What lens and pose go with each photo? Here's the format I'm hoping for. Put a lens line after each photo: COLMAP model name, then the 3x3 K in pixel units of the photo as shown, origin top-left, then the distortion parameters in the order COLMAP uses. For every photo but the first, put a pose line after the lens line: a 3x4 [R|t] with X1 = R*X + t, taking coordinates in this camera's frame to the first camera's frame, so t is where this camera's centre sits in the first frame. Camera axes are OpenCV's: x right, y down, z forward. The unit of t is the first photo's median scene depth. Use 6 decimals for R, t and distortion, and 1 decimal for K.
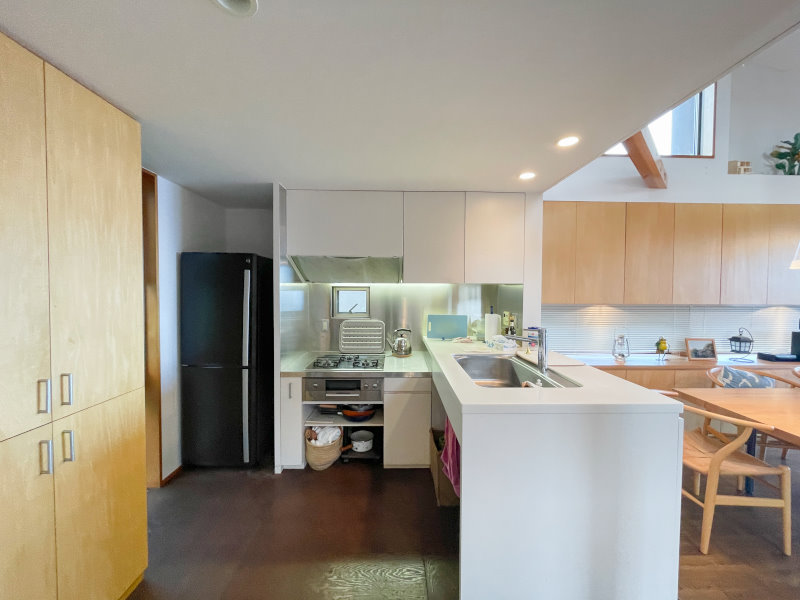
lens RADIAL K [[322.6, 0, 402.0], [0, 322.6, 299.2], [0, 0, 1]] dist [-0.000693, 0.000069]
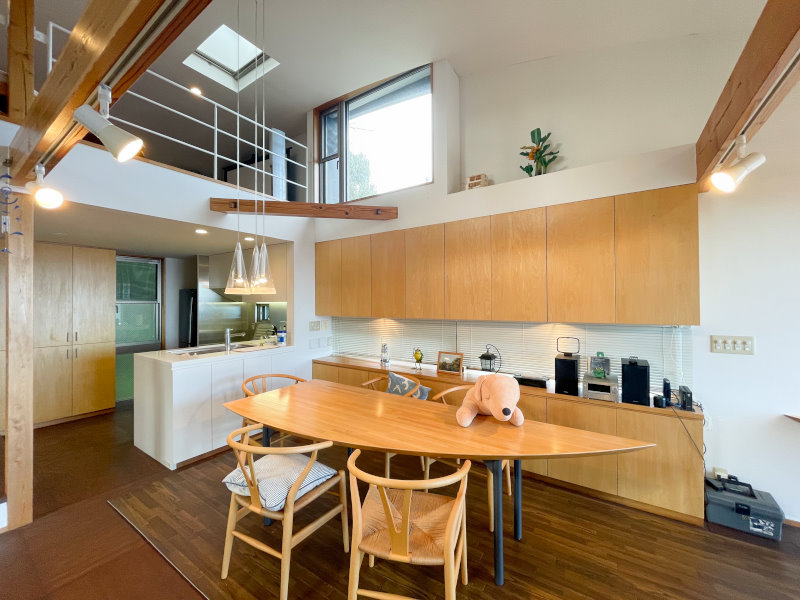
lens RADIAL K [[322.6, 0, 402.0], [0, 322.6, 299.2], [0, 0, 1]] dist [-0.000693, 0.000069]
pose [[0.820155, -0.010941, -0.572036, 1.390838], [-0.008515, 0.999473, -0.031325, -0.014093], [0.572077, 0.030562, 0.819630, 0.062543]]
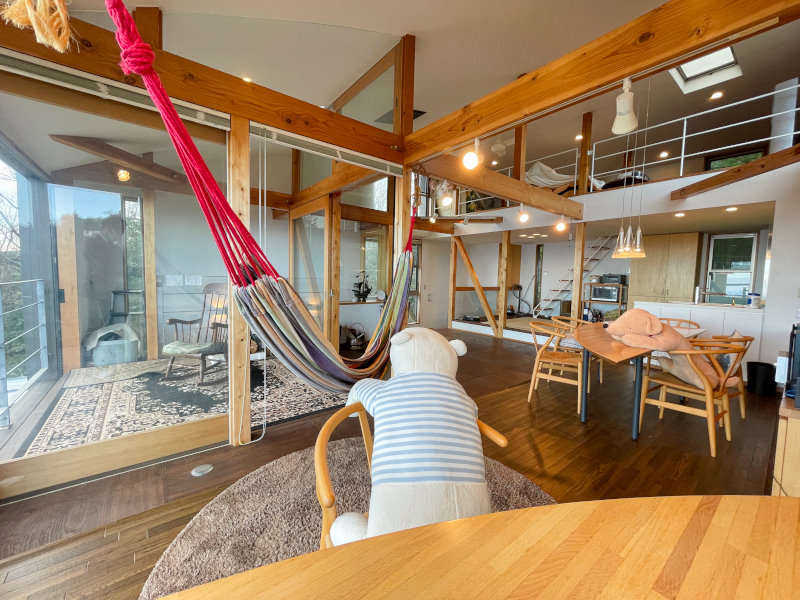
lens RADIAL K [[322.6, 0, 402.0], [0, 322.6, 299.2], [0, 0, 1]] dist [-0.000693, 0.000069]
pose [[-0.798063, 0.020562, -0.602222, 2.148241], [-0.043005, 0.994926, 0.090960, 0.036974], [0.601037, 0.098490, -0.793130, 1.002192]]
